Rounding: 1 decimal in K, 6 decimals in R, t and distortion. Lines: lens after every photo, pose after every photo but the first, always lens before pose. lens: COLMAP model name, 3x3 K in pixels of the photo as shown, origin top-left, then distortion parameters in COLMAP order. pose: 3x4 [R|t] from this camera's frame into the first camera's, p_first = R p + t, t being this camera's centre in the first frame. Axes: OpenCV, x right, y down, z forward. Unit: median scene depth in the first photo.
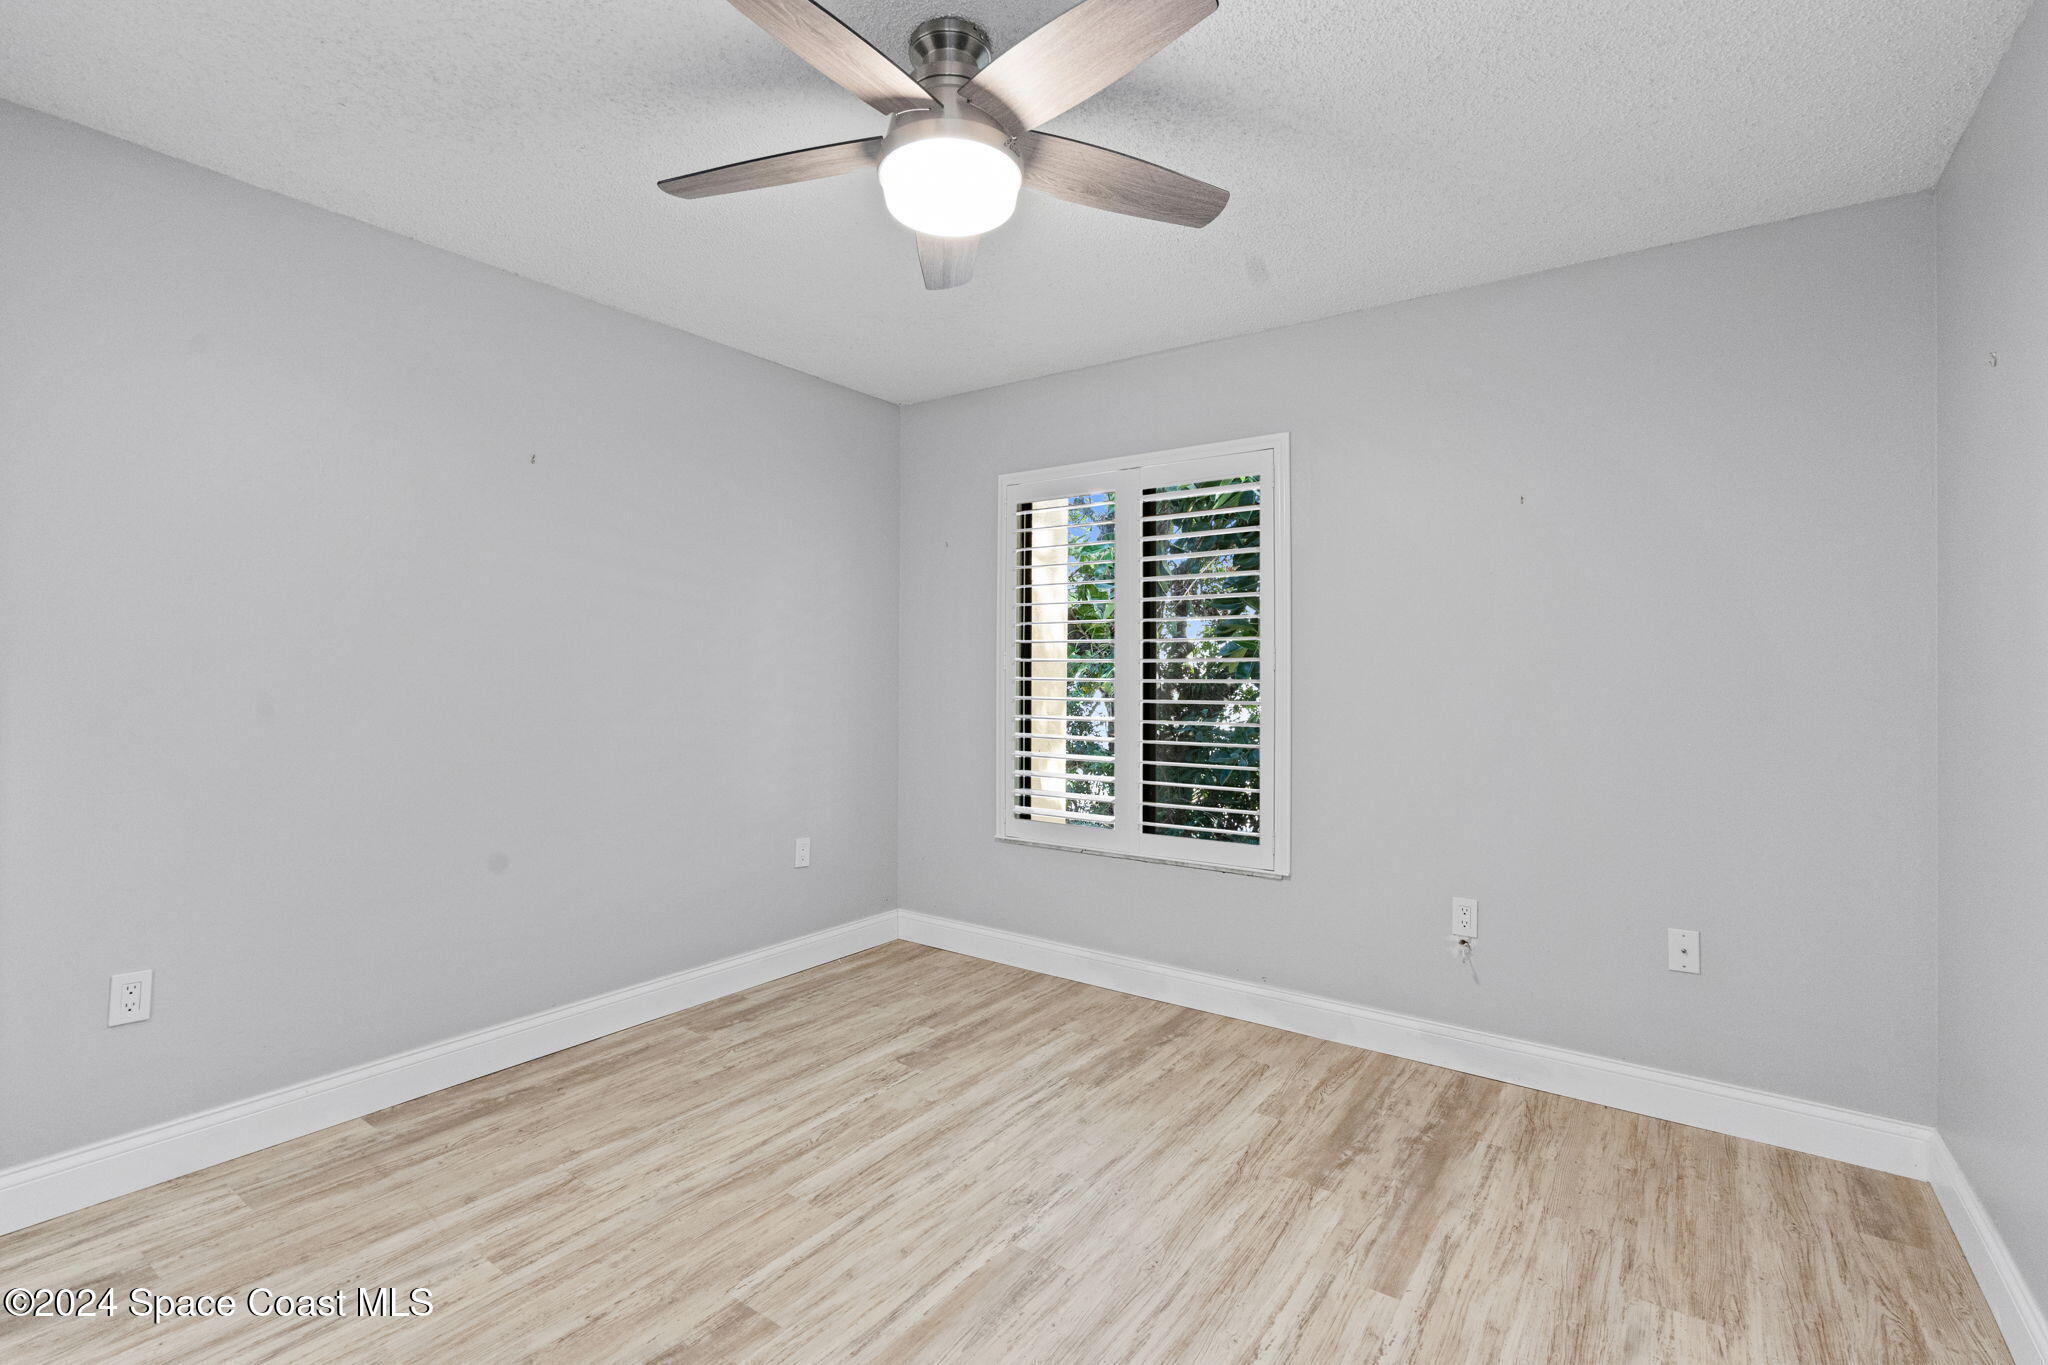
lens RADIAL K [[917.6, 0, 1029.8], [0, 917.6, 672.7], [0, 0, 1]] dist [-0.006078, 0.000236]
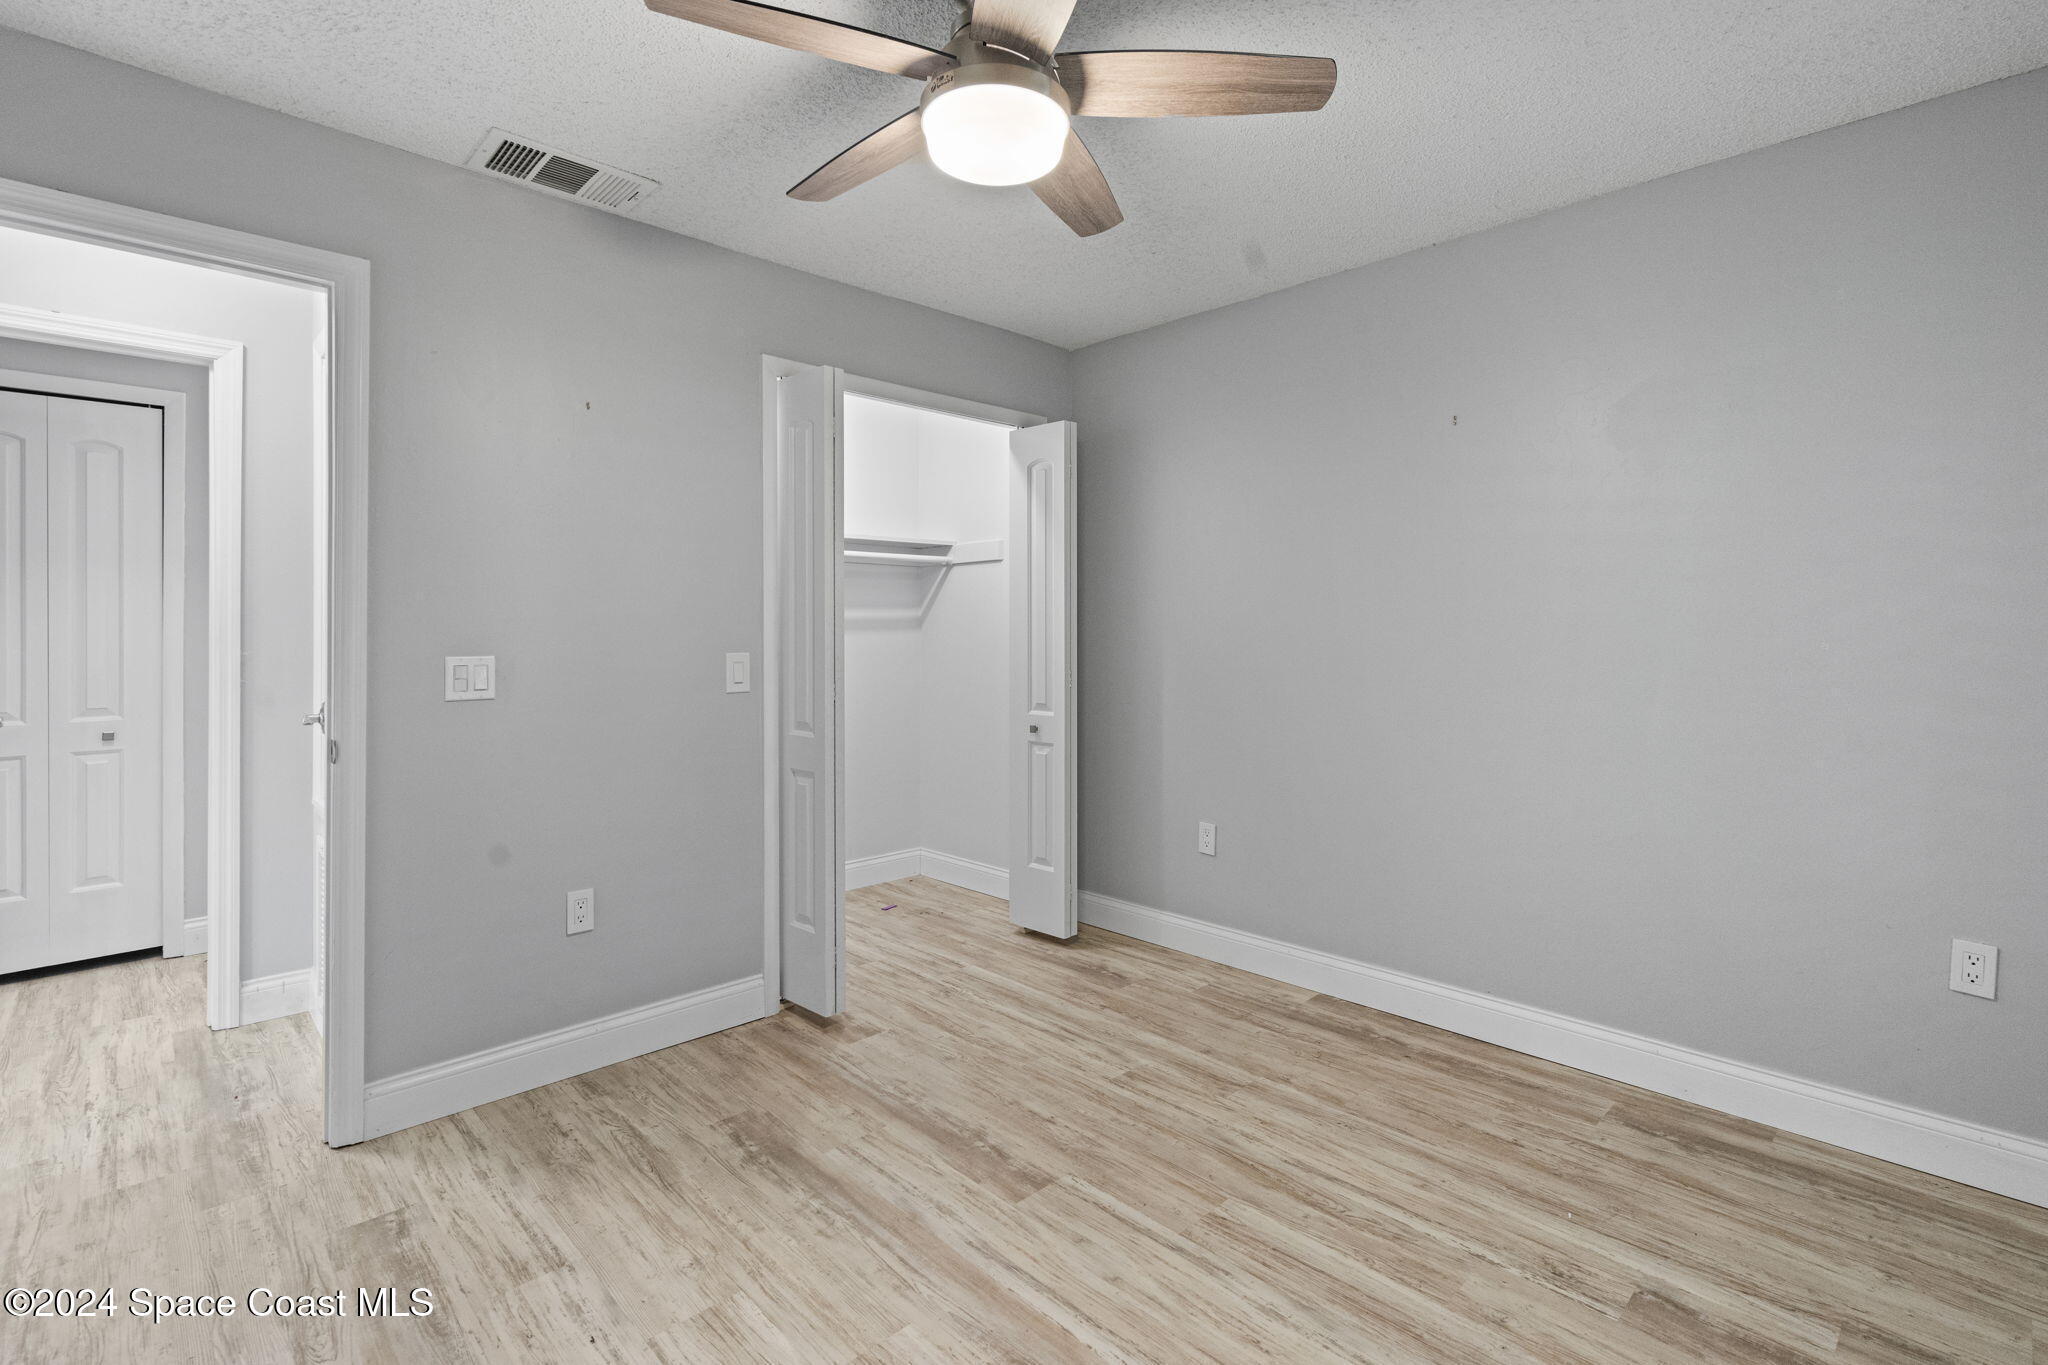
lens RADIAL K [[917.6, 0, 1029.8], [0, 917.6, 672.7], [0, 0, 1]] dist [-0.006078, 0.000236]
pose [[-0.160888, 0.036097, -0.986312, 0.589476], [-0.003717, 0.999302, 0.037179, -0.004578], [0.986966, 0.009648, -0.160642, 0.824744]]
